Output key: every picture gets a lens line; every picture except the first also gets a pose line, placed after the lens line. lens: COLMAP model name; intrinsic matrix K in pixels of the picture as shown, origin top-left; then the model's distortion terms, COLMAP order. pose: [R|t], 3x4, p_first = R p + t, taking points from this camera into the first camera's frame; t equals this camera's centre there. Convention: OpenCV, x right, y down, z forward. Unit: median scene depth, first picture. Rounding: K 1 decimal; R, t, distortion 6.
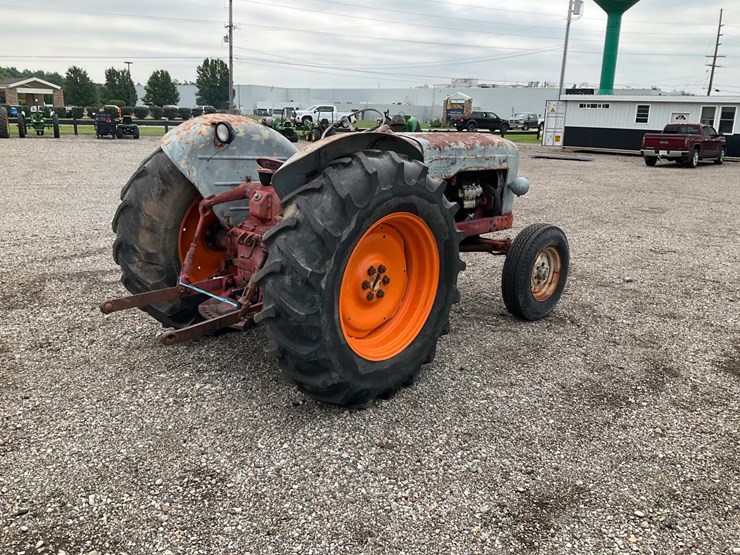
lens RADIAL K [[613.9, 0, 370.0], [0, 613.9, 277.5], [0, 0, 1]] dist [0.062849, -0.118231]
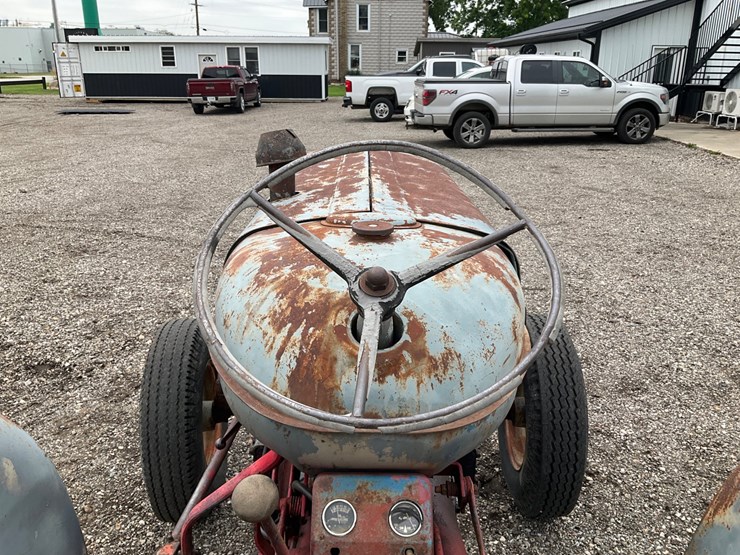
lens RADIAL K [[613.9, 0, 370.0], [0, 613.9, 277.5], [0, 0, 1]] dist [0.062849, -0.118231]
pose [[0.725541, -0.253353, 0.639845, -0.018416], [0.196587, 0.967326, 0.160106, -0.034916], [-0.659502, 0.009622, 0.751641, 0.112895]]
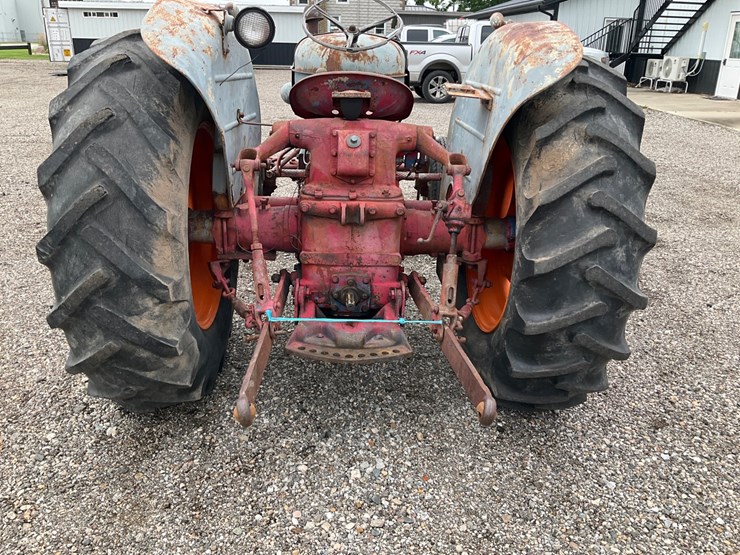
lens RADIAL K [[621.0, 0, 367.3], [0, 621.0, 277.5], [0, 0, 1]] dist [0.003016, -0.017283]
pose [[0.707132, -0.270427, 0.653326, -0.068725], [0.185176, 0.962552, 0.197996, -0.013699], [-0.682404, -0.019029, 0.730728, 0.063434]]
